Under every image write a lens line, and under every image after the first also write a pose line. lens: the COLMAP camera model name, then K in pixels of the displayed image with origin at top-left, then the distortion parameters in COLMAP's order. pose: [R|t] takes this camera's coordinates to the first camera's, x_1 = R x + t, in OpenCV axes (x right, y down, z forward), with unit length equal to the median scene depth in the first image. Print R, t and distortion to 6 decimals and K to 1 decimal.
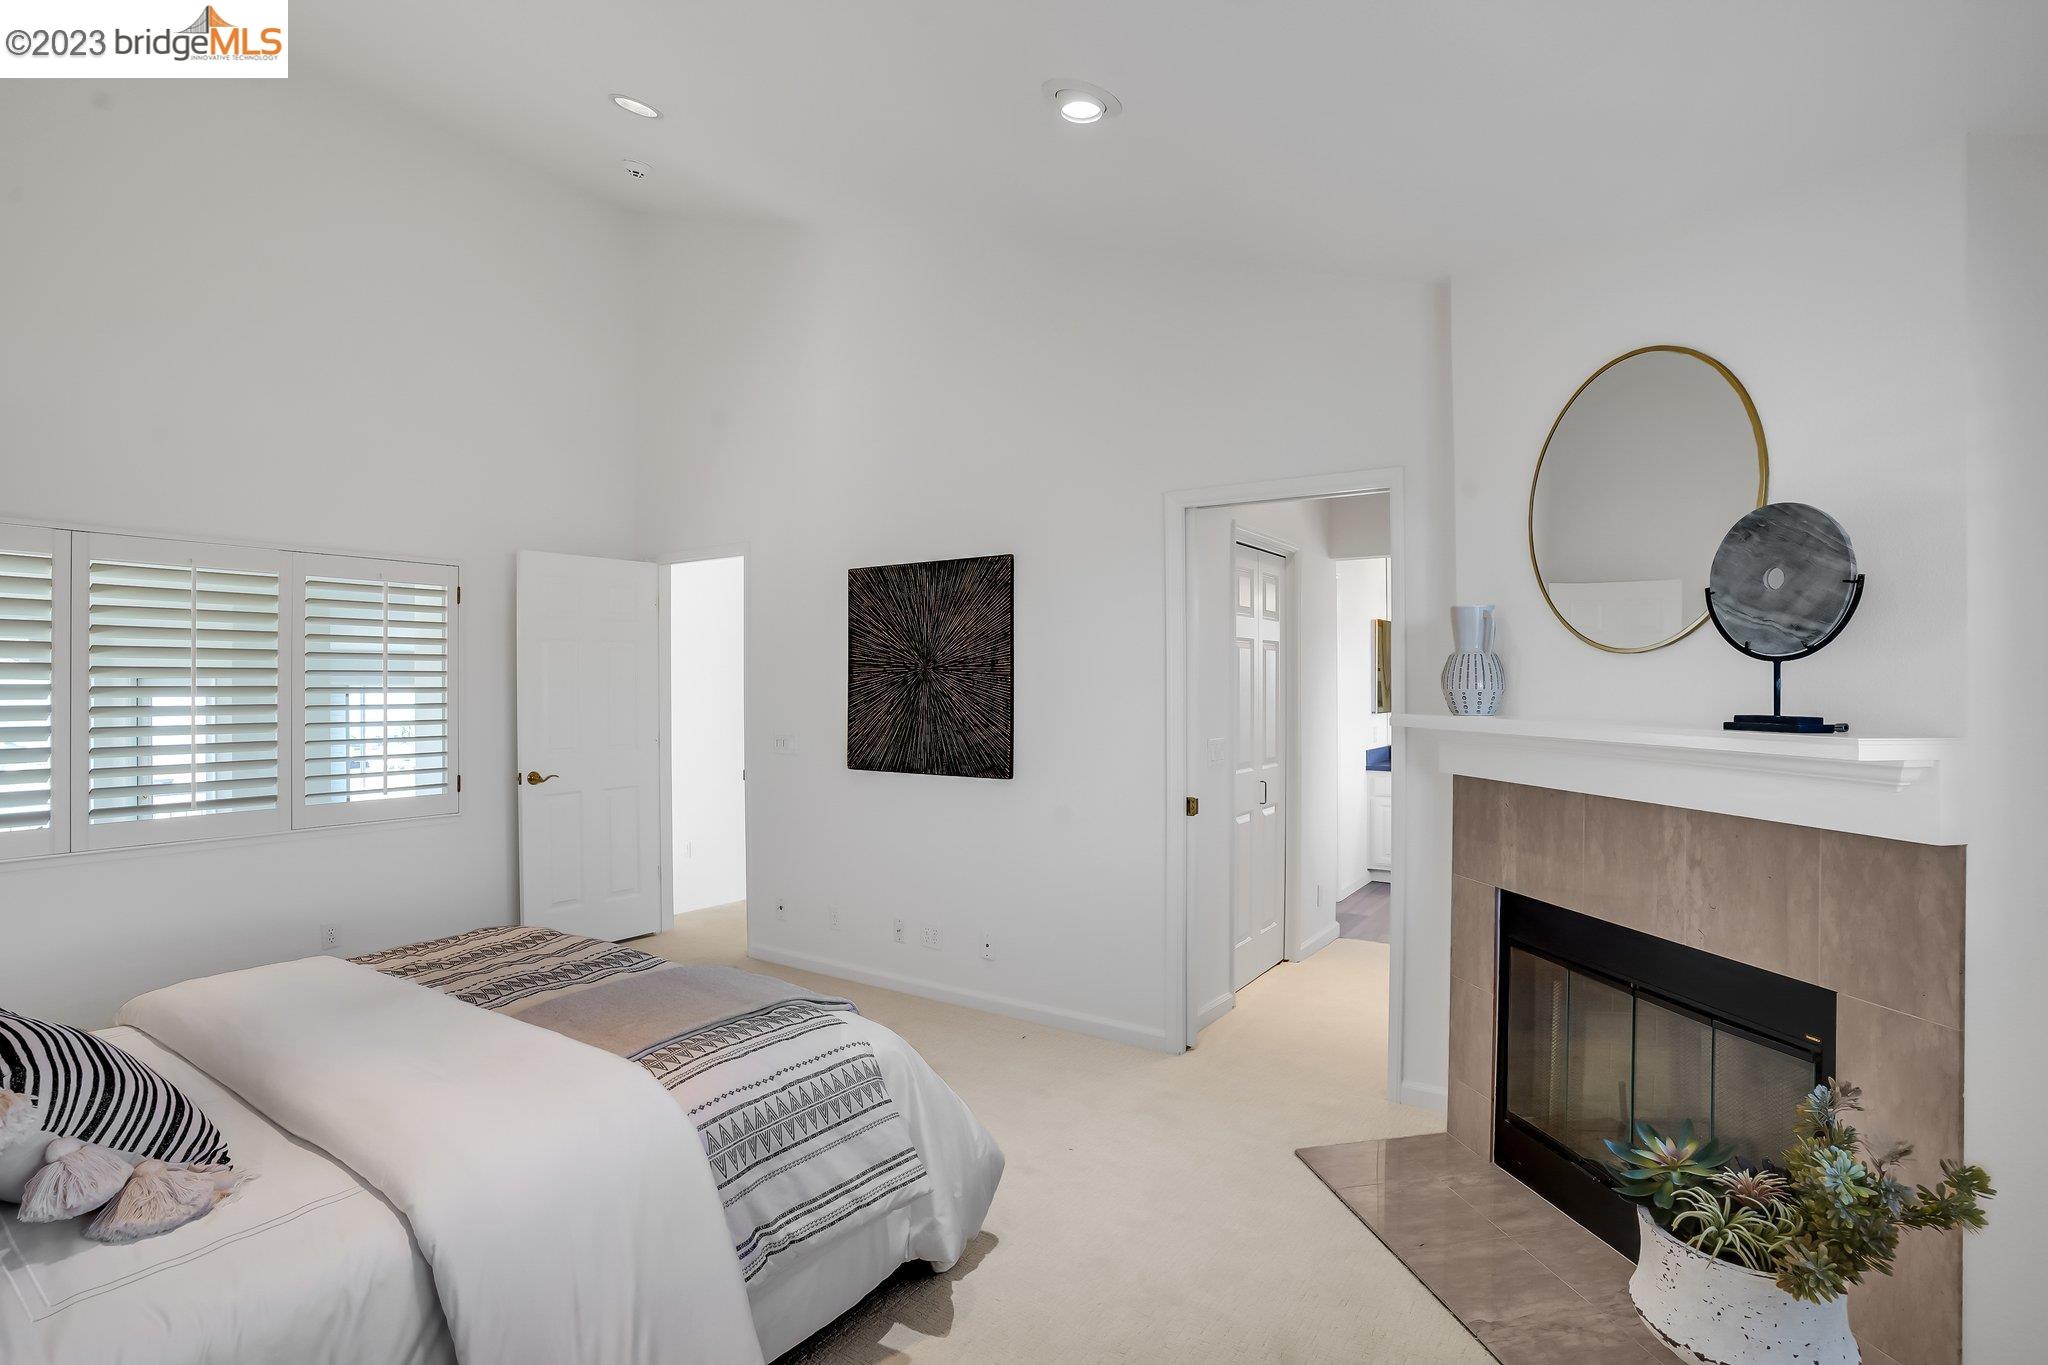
lens RADIAL K [[986.2, 0, 1027.4], [0, 986.2, 679.6], [0, 0, 1]] dist [-0.027552, -0.000343]
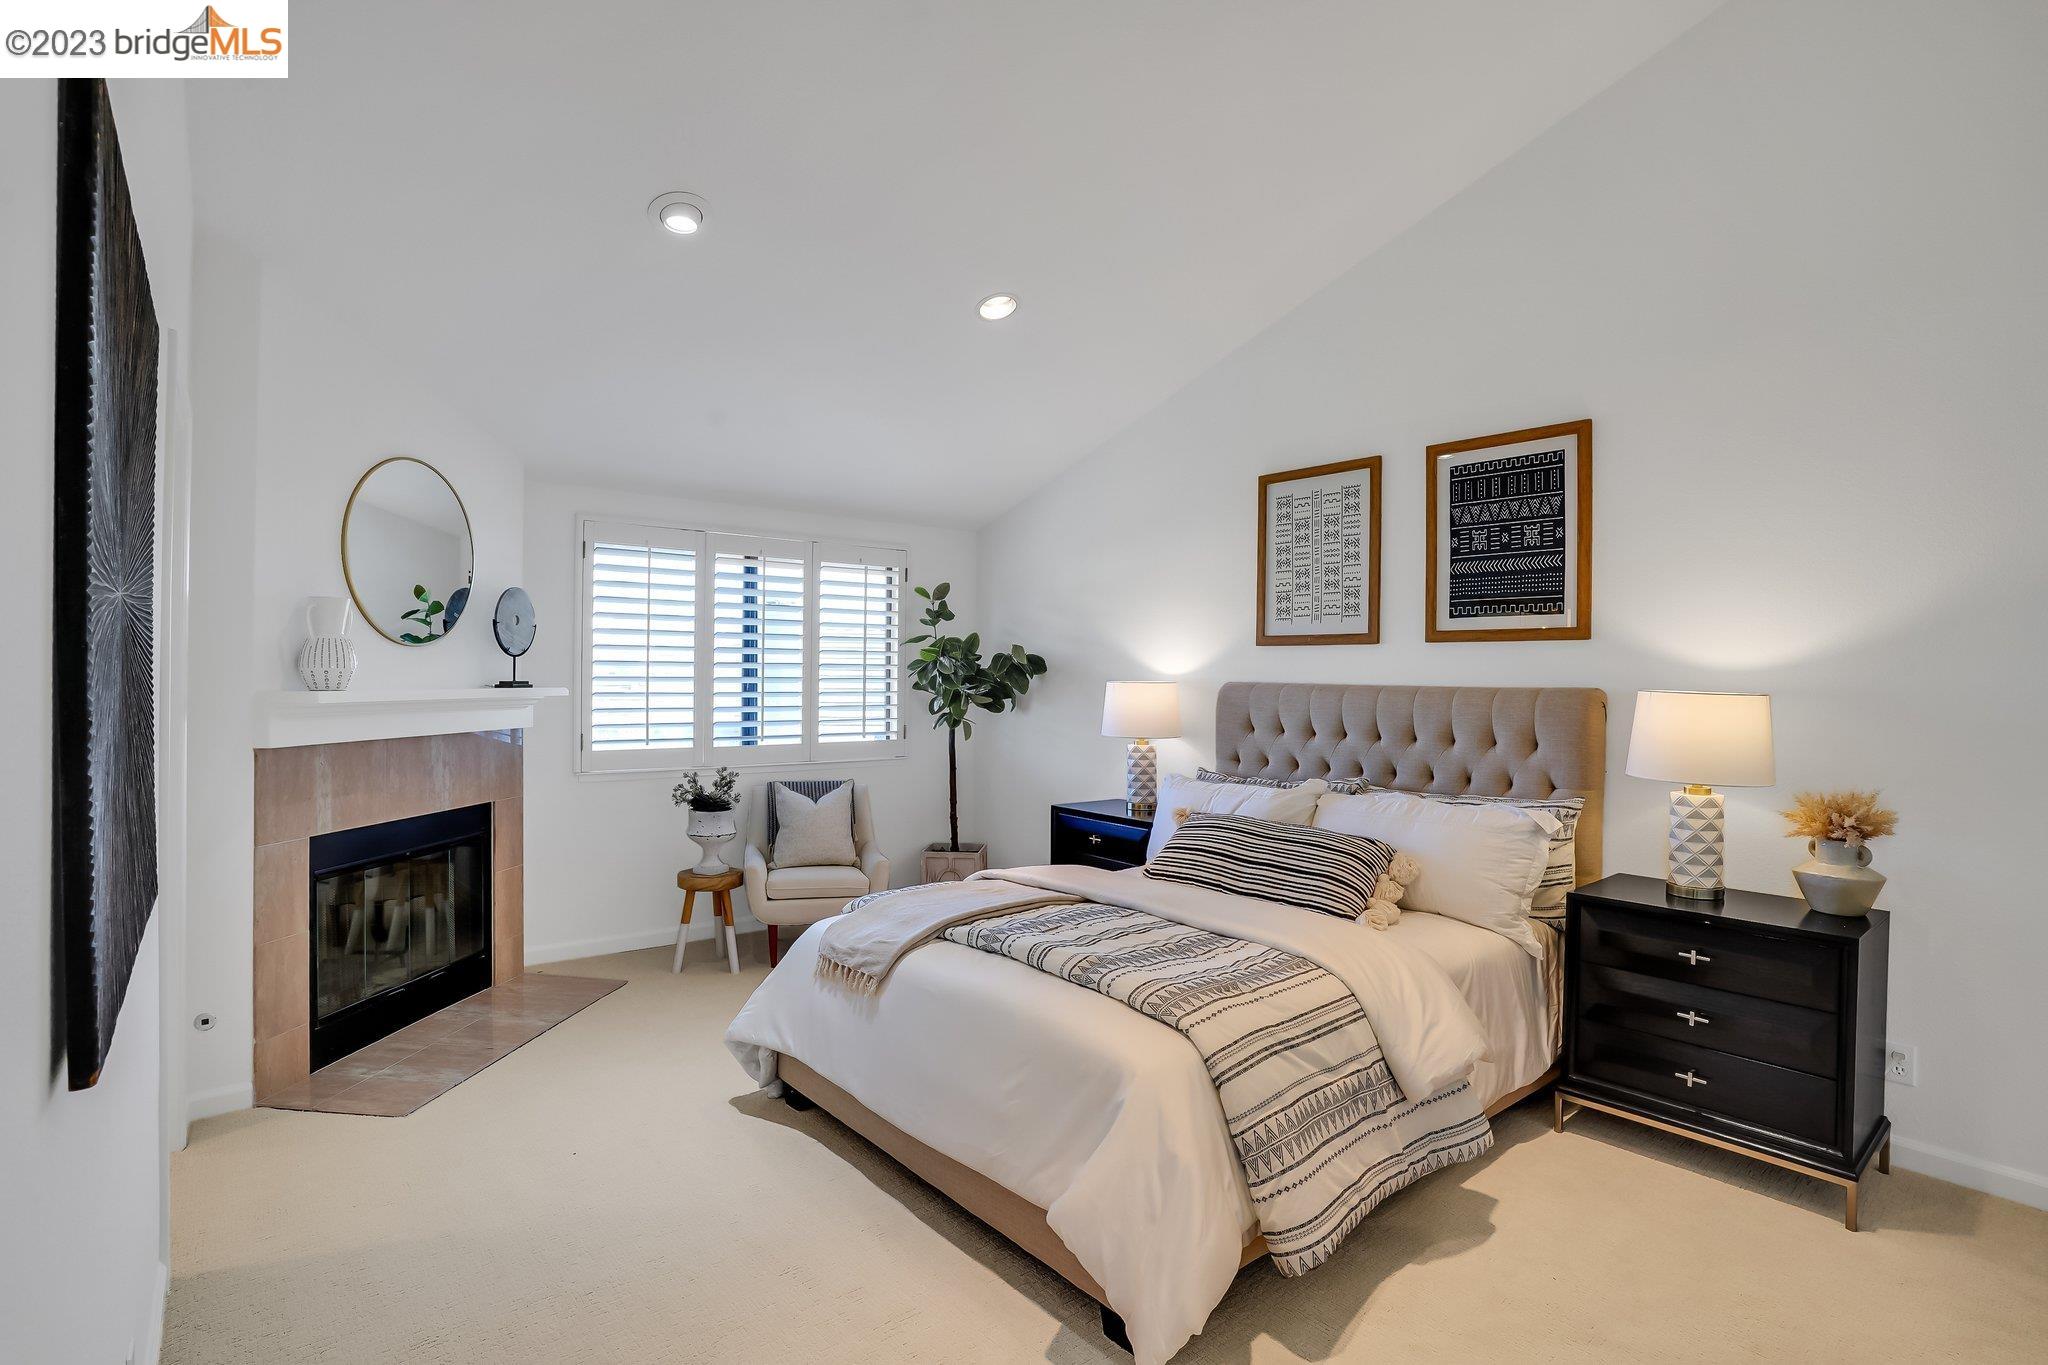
lens RADIAL K [[986.2, 0, 1024.4], [0, 986.2, 678.7], [0, 0, 1]] dist [-0.027552, -0.000343]
pose [[-0.958478, -0.011323, 0.284943, -0.719396], [-0.013338, 0.999898, -0.005133, 0.020070], [-0.284855, -0.008721, -0.958531, 2.024958]]
